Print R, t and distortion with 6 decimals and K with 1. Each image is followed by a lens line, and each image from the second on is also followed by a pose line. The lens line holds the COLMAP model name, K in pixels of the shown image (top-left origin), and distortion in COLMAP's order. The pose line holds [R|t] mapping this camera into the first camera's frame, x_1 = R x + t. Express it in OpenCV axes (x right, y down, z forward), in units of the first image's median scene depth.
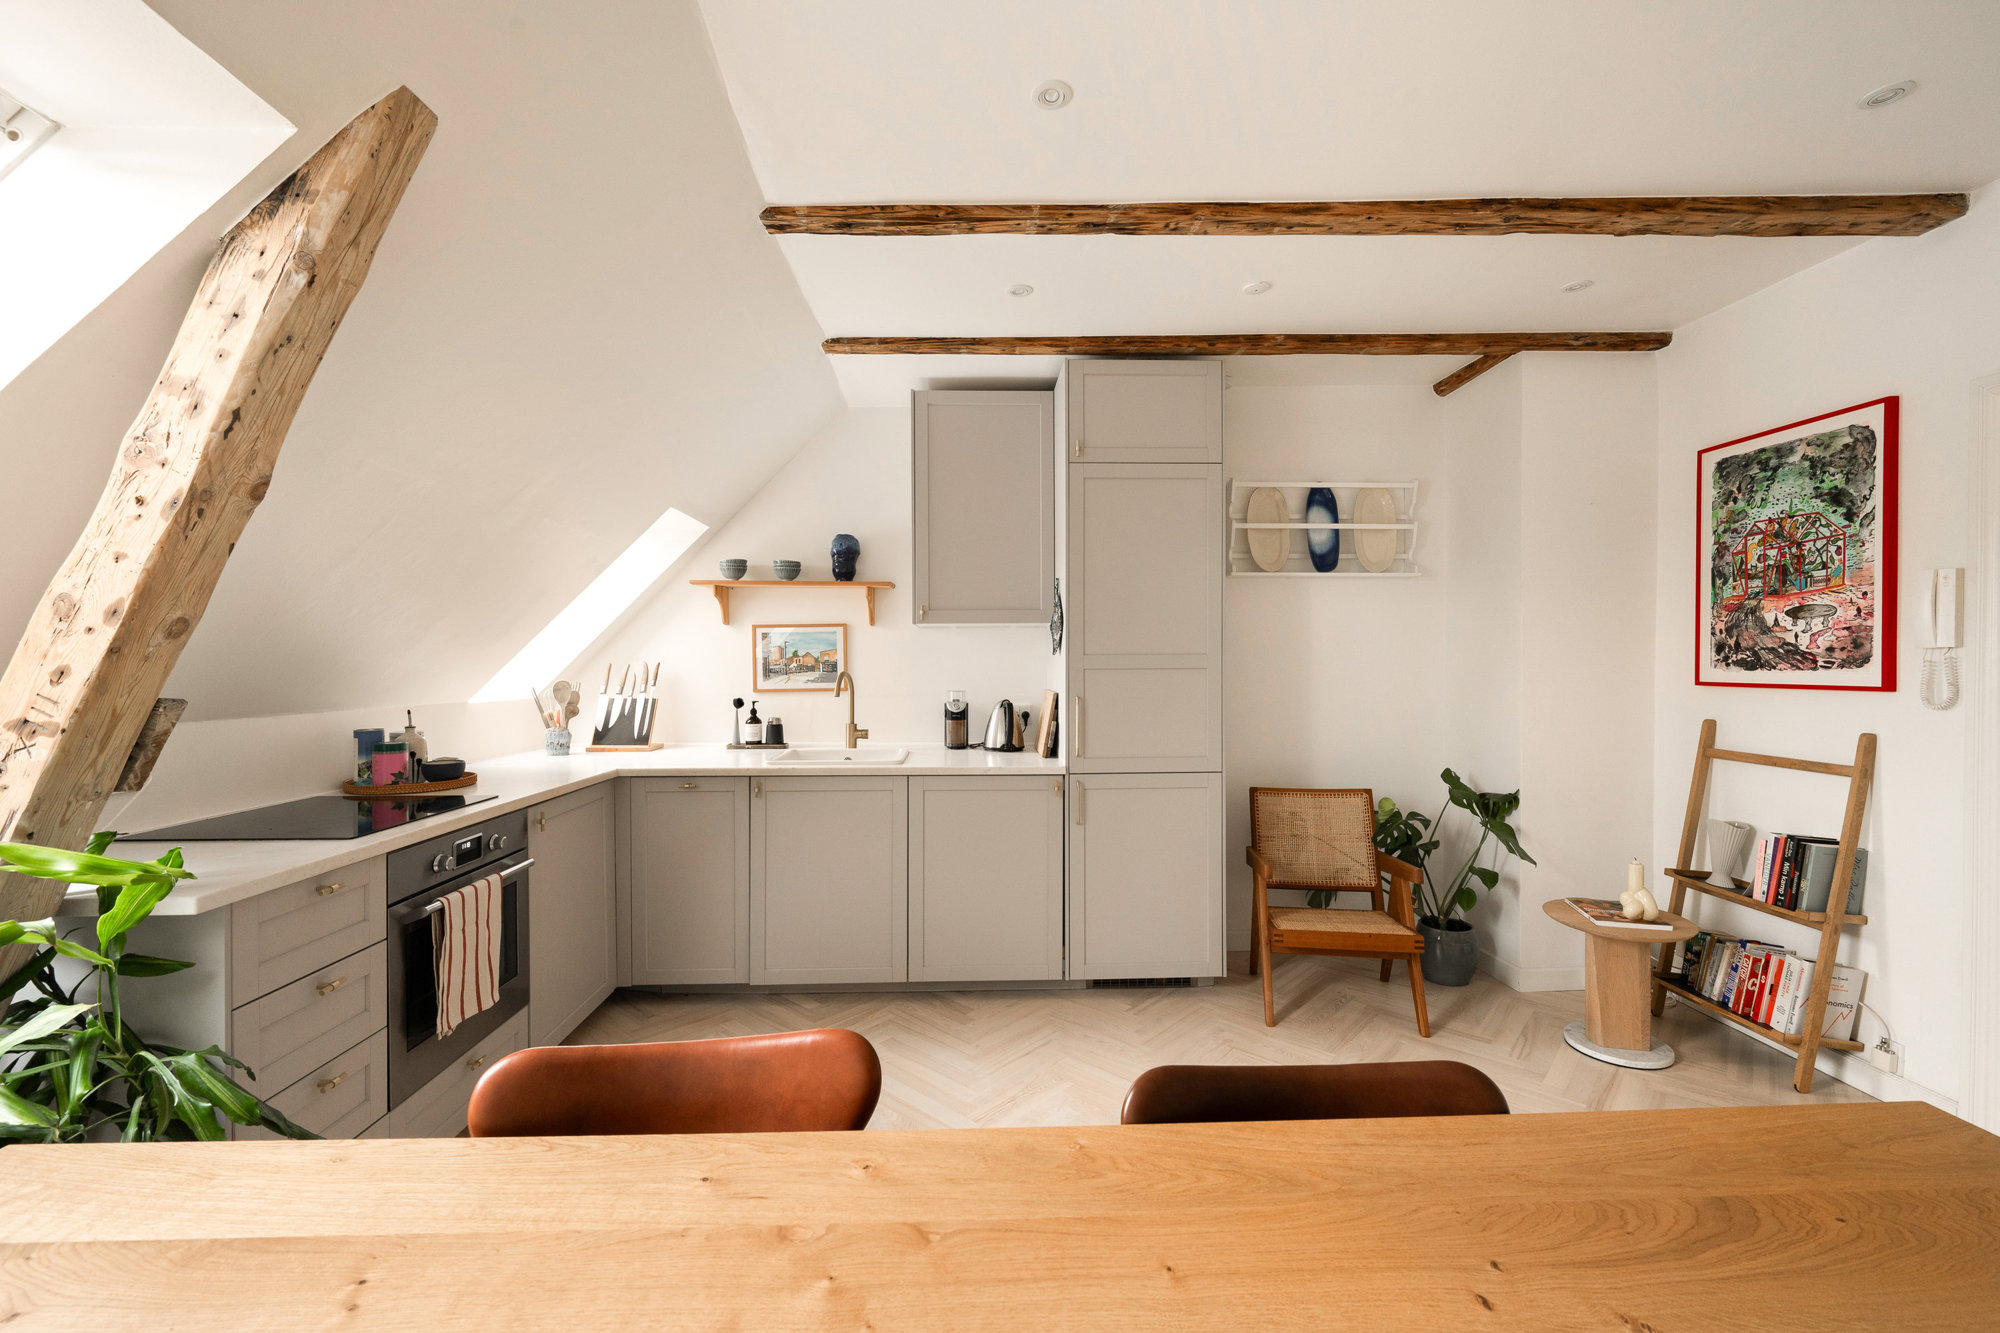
lens RADIAL K [[814.2, 0, 1000.0], [0, 814.2, 666.5], [0, 0, 1]] dist [-0.000200, -0.000039]
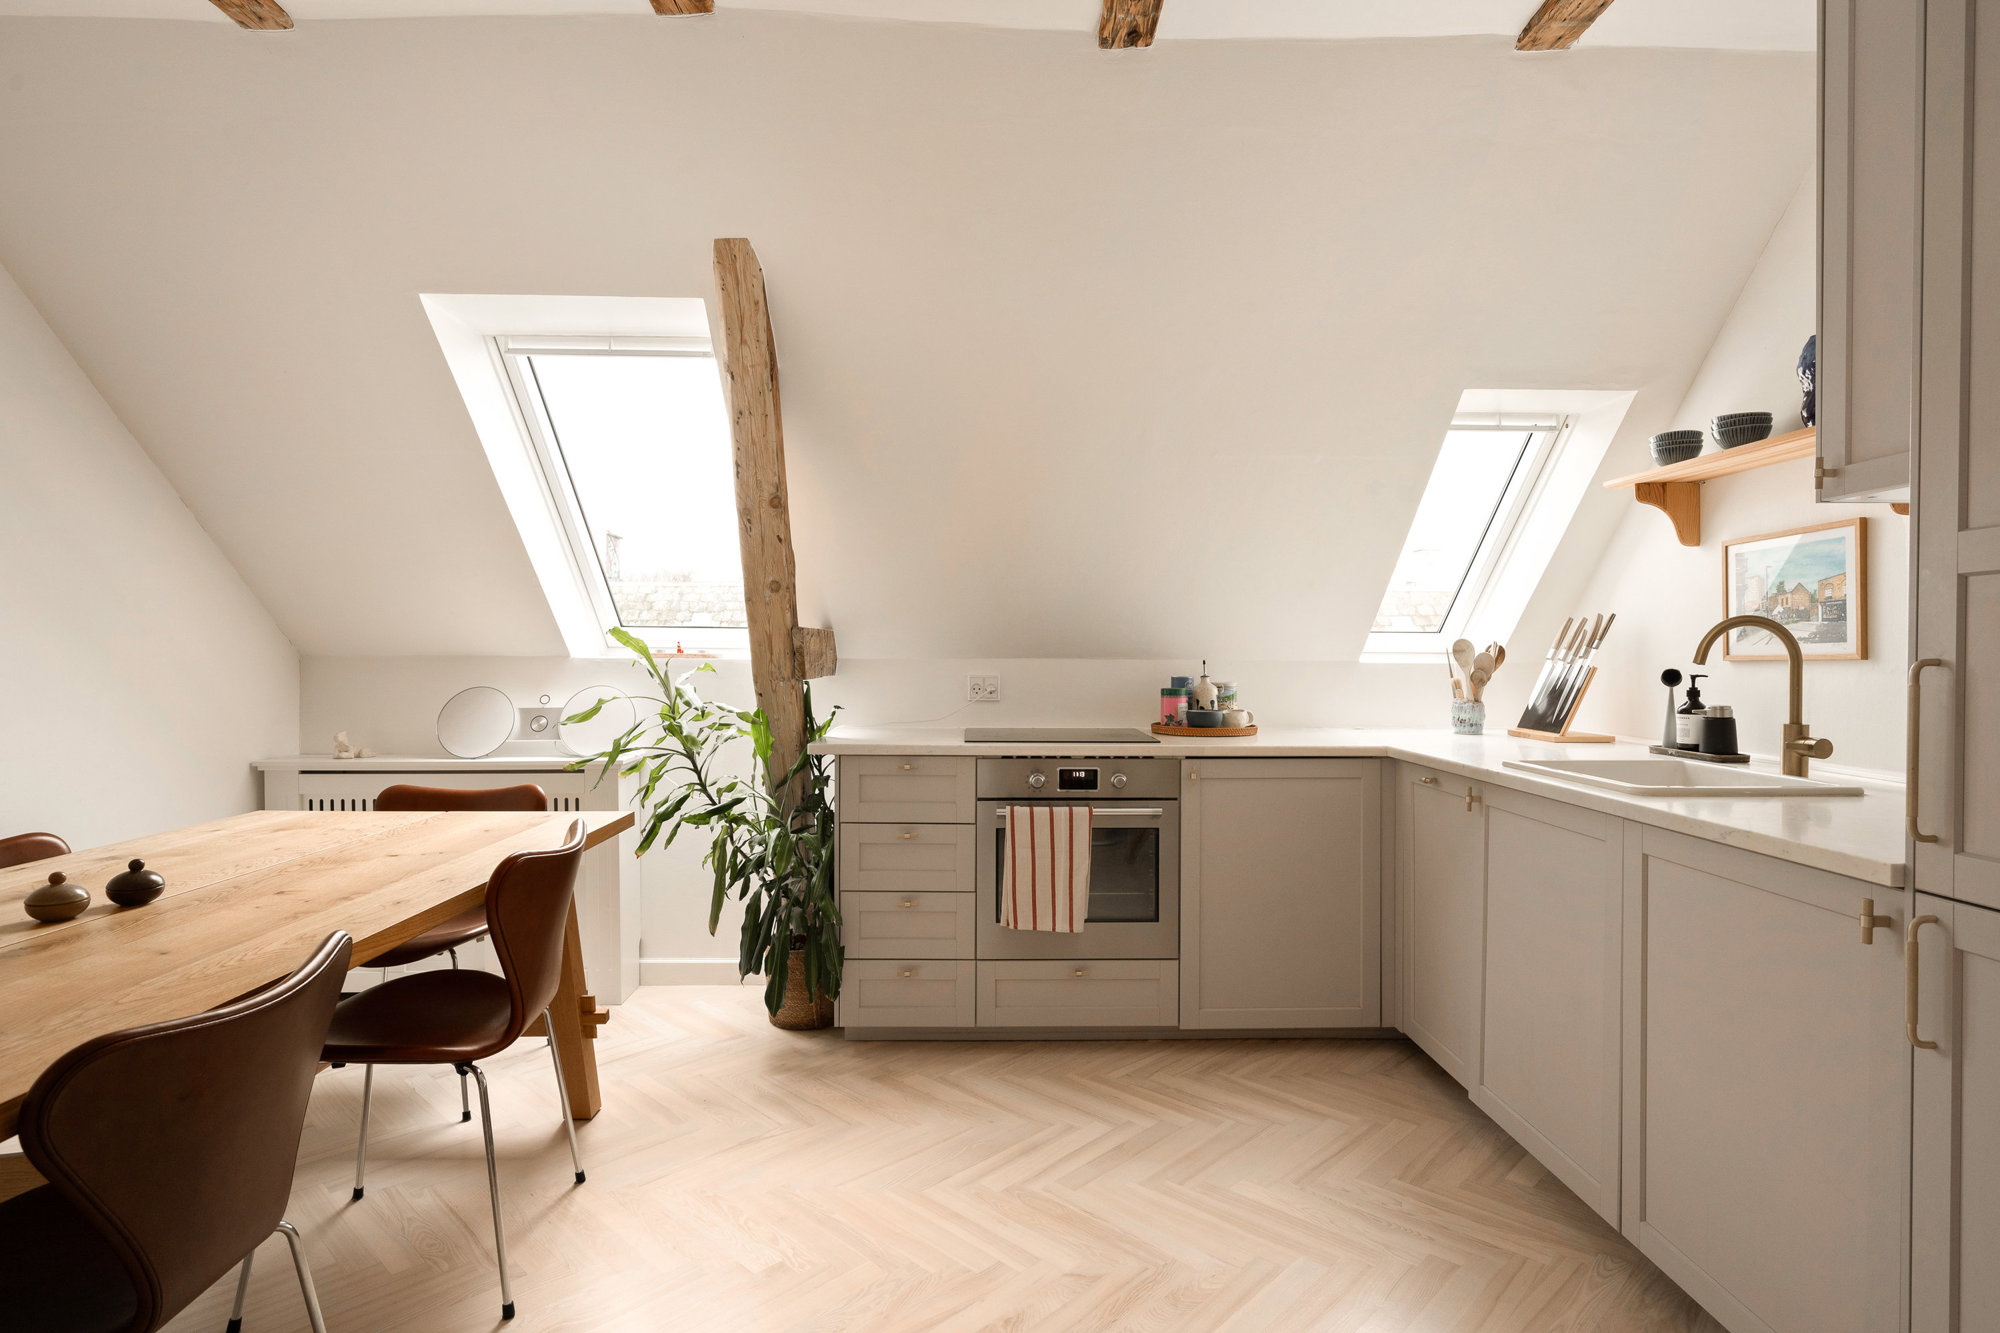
lens RADIAL K [[1025.1, 0, 1000.0], [0, 1025.1, 666.5], [0, 0, 1]] dist [0.001327, 0.000101]
pose [[-0.009626, 0.014496, -0.999849, 0.432683], [-0.010046, 0.999843, 0.014592, 0.031618], [0.999903, 0.010185, -0.009479, 0.529249]]
